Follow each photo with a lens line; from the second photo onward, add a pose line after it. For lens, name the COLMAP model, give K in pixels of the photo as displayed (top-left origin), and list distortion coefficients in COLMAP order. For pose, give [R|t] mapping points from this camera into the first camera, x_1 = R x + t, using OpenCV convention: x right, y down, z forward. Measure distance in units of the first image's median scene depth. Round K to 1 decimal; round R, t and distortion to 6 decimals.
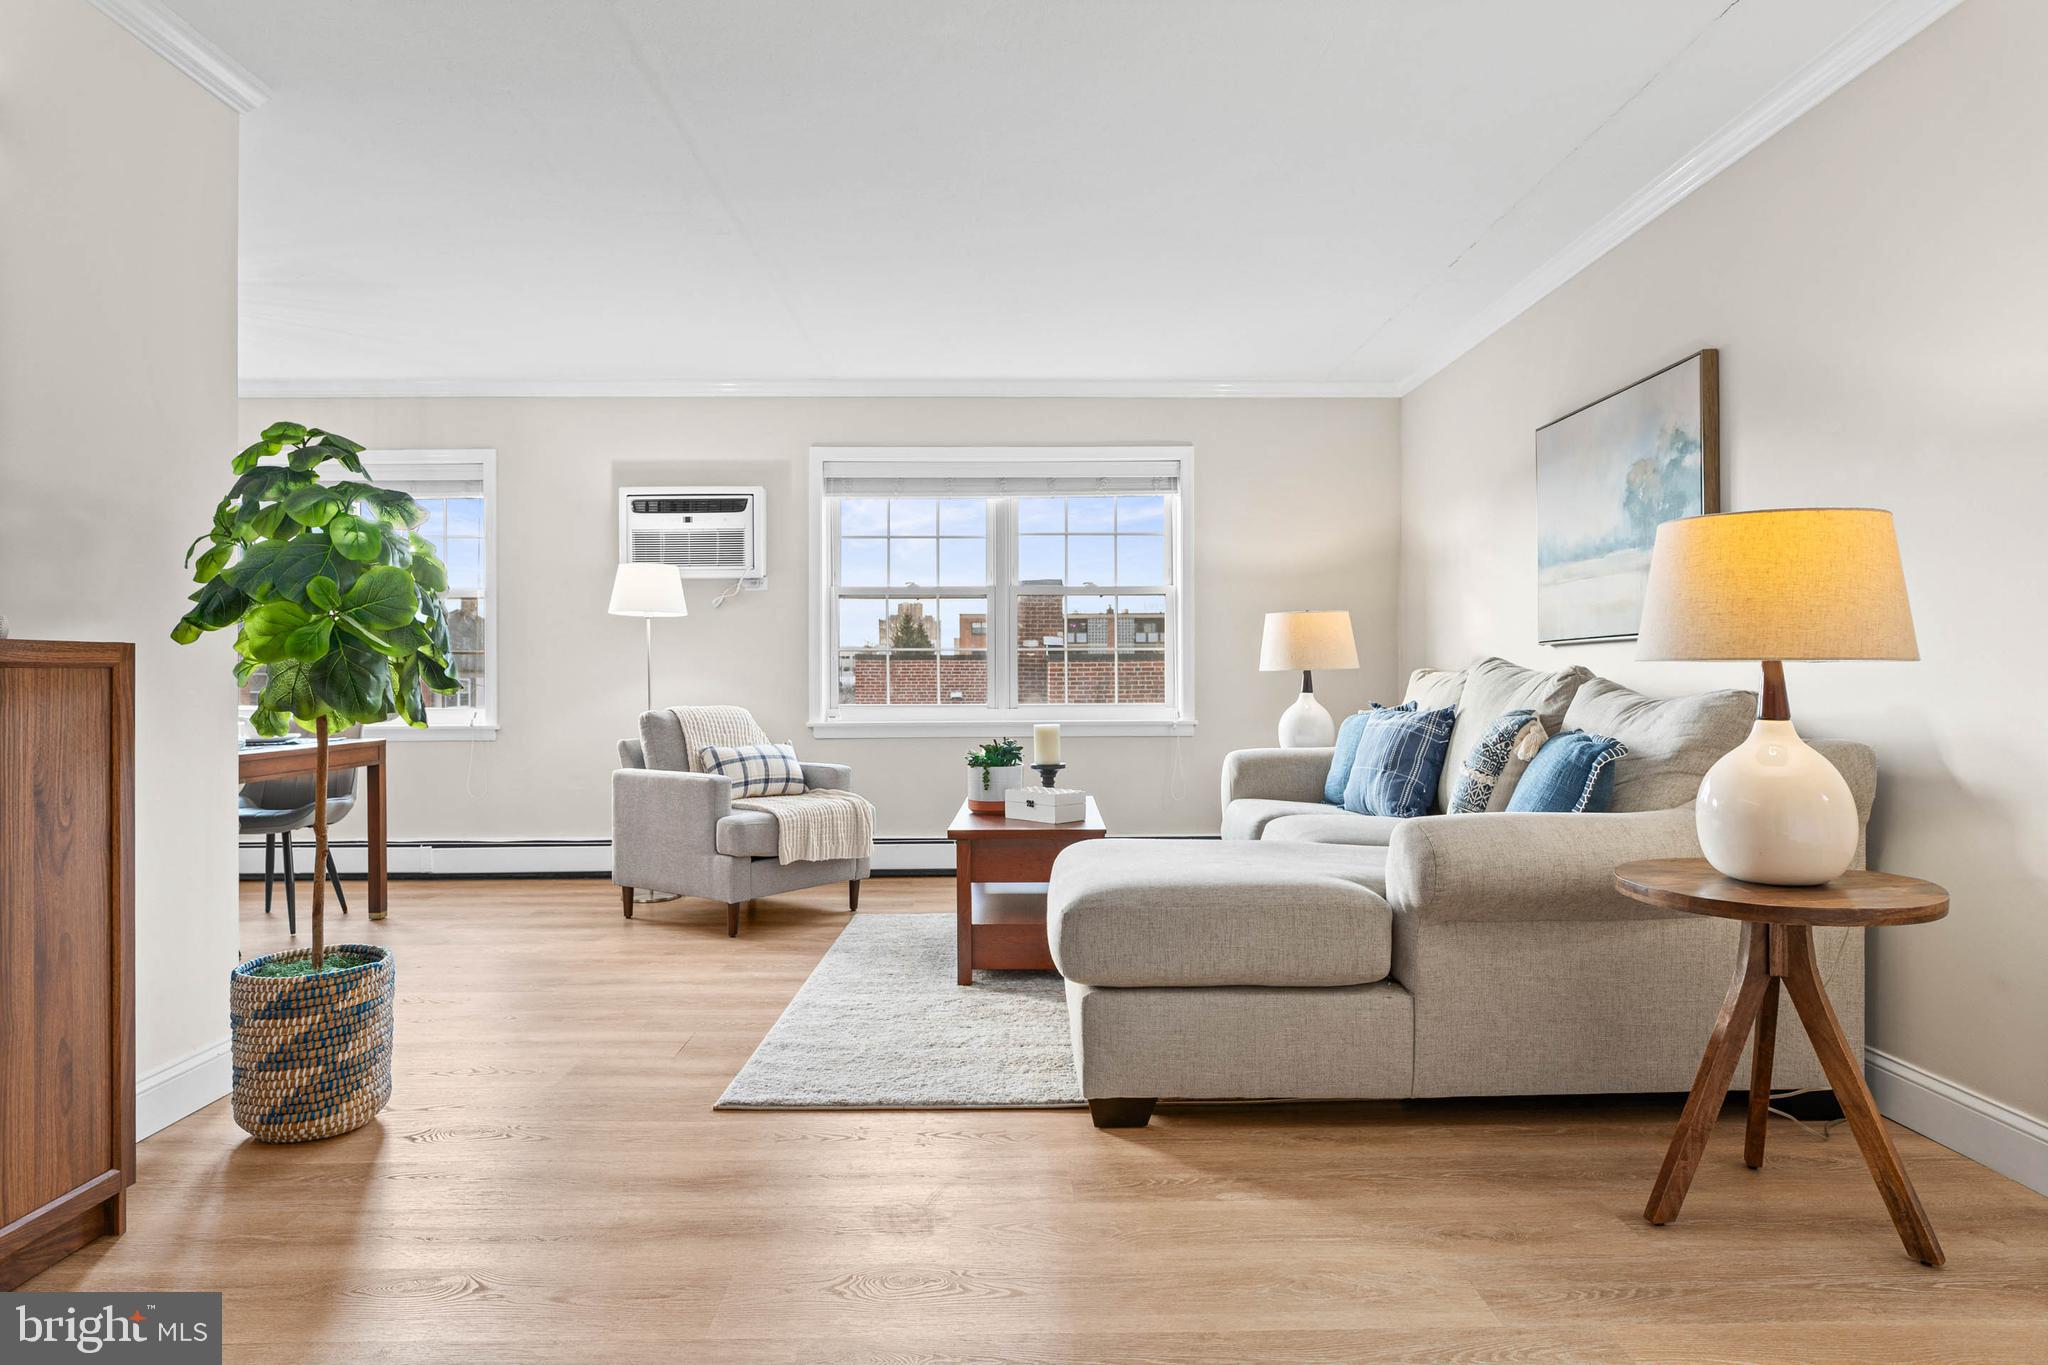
lens RADIAL K [[1171.8, 0, 1024.9], [0, 1171.8, 674.2], [0, 0, 1]] dist [-0.003247, -0.000457]
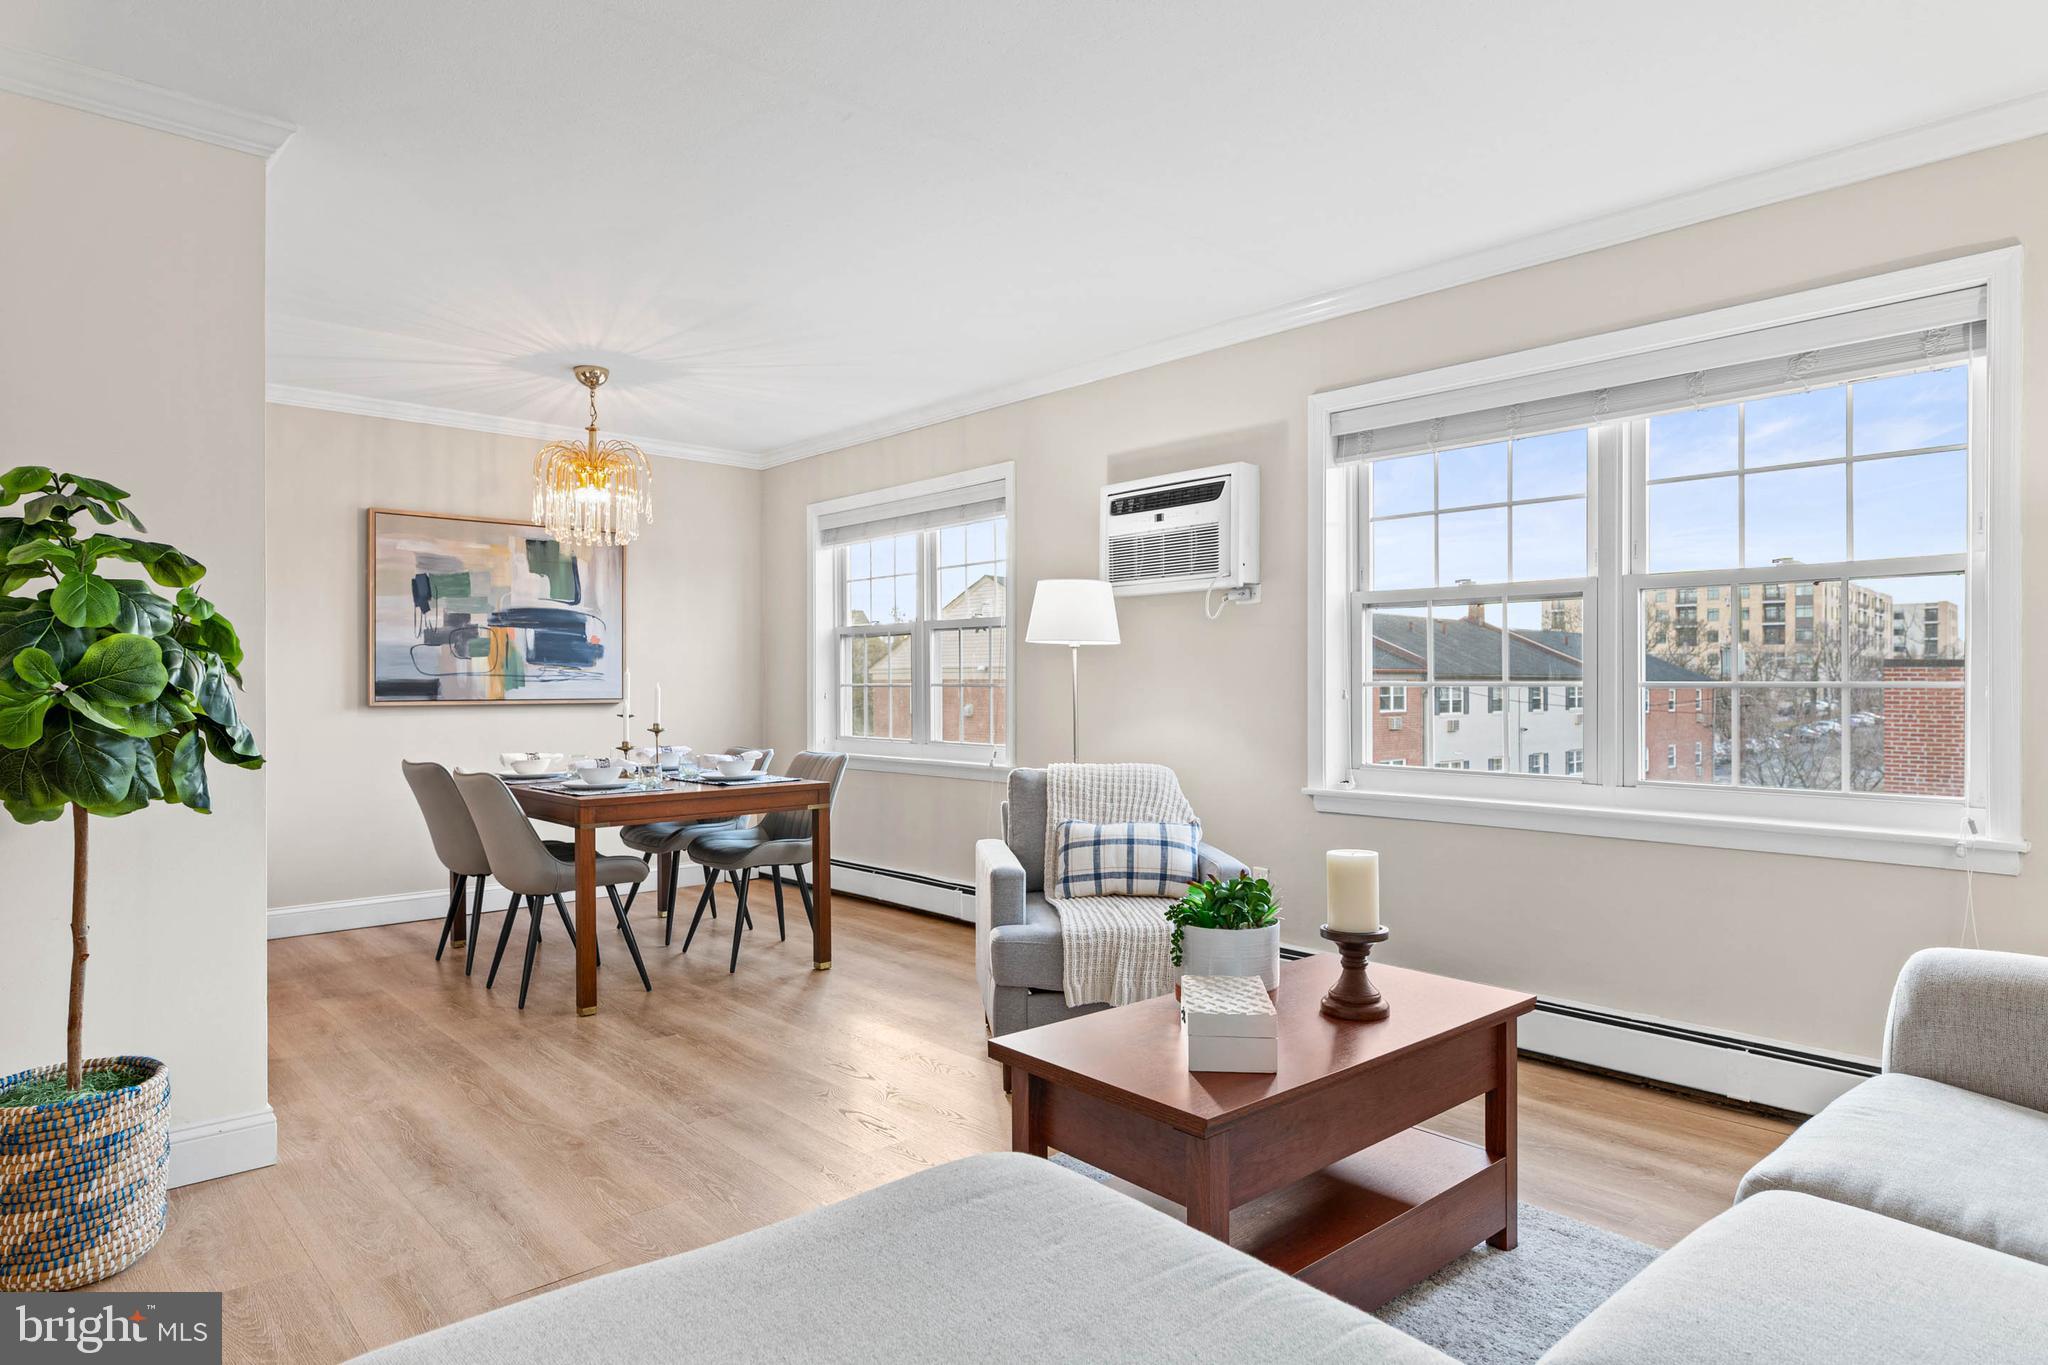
lens RADIAL K [[1173.5, 0, 1024.0], [0, 1173.5, 682.5], [0, 0, 1]] dist [0.003259, 0.000861]
pose [[0.672927, 0.001954, -0.739706, 0.456960], [0.001536, 0.999991, 0.004039, -0.051027], [0.739707, -0.003854, 0.672918, 0.813206]]
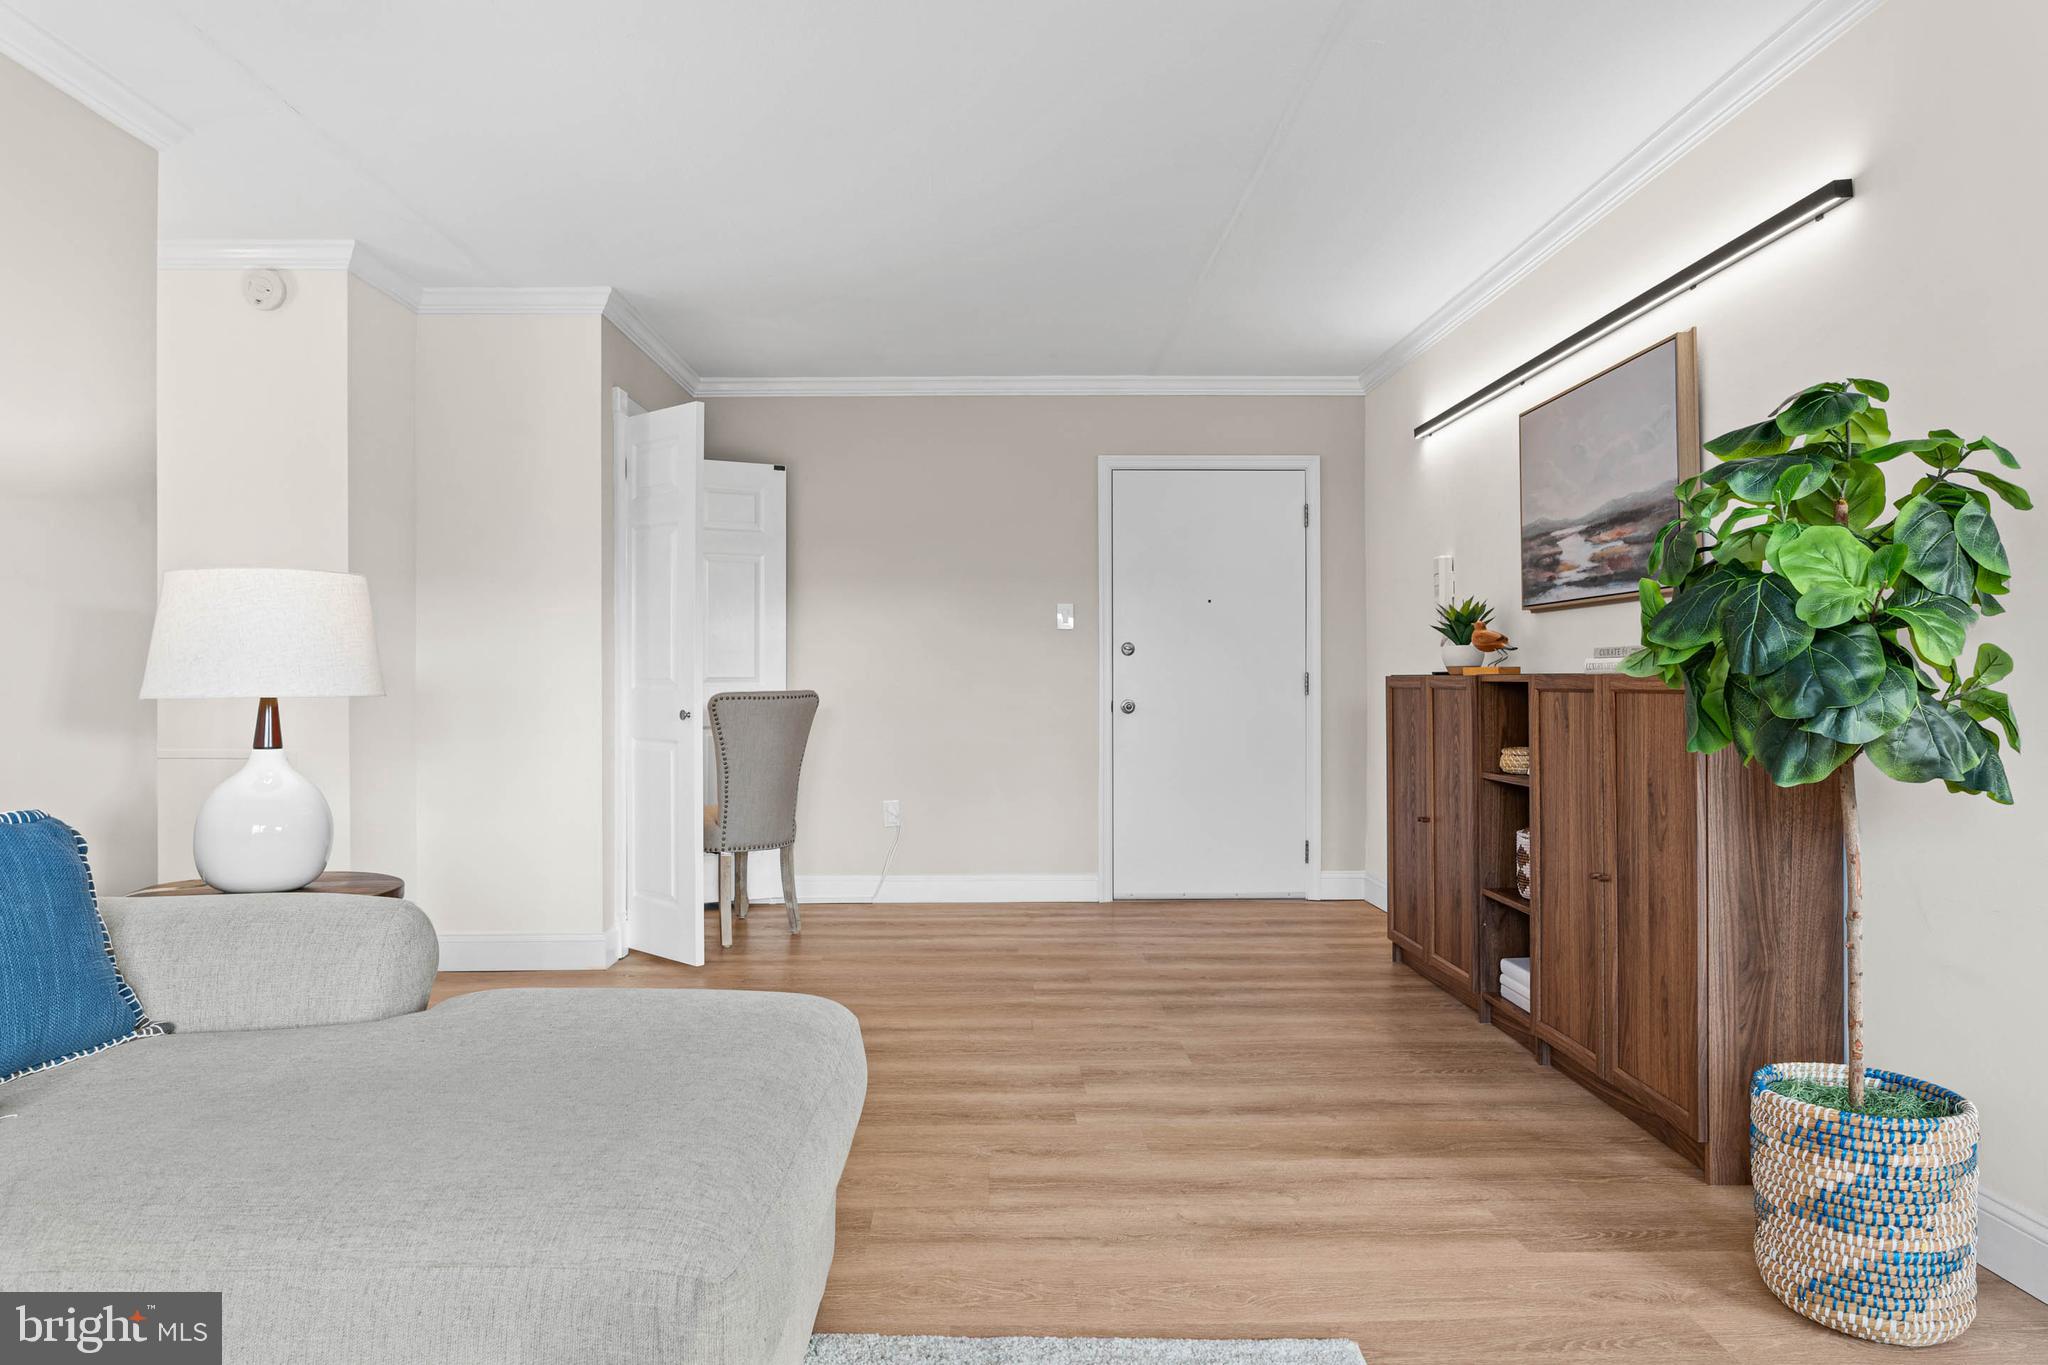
lens RADIAL K [[1231.3, 0, 1024.0], [0, 1231.3, 682.5], [0, 0, 1]] dist [-0.002470, -0.001077]
pose [[-0.999841, 0.007643, -0.016094, -0.057891], [0.007621, 0.999970, 0.001407, -0.017396], [0.016104, 0.001284, -0.999869, 1.600079]]
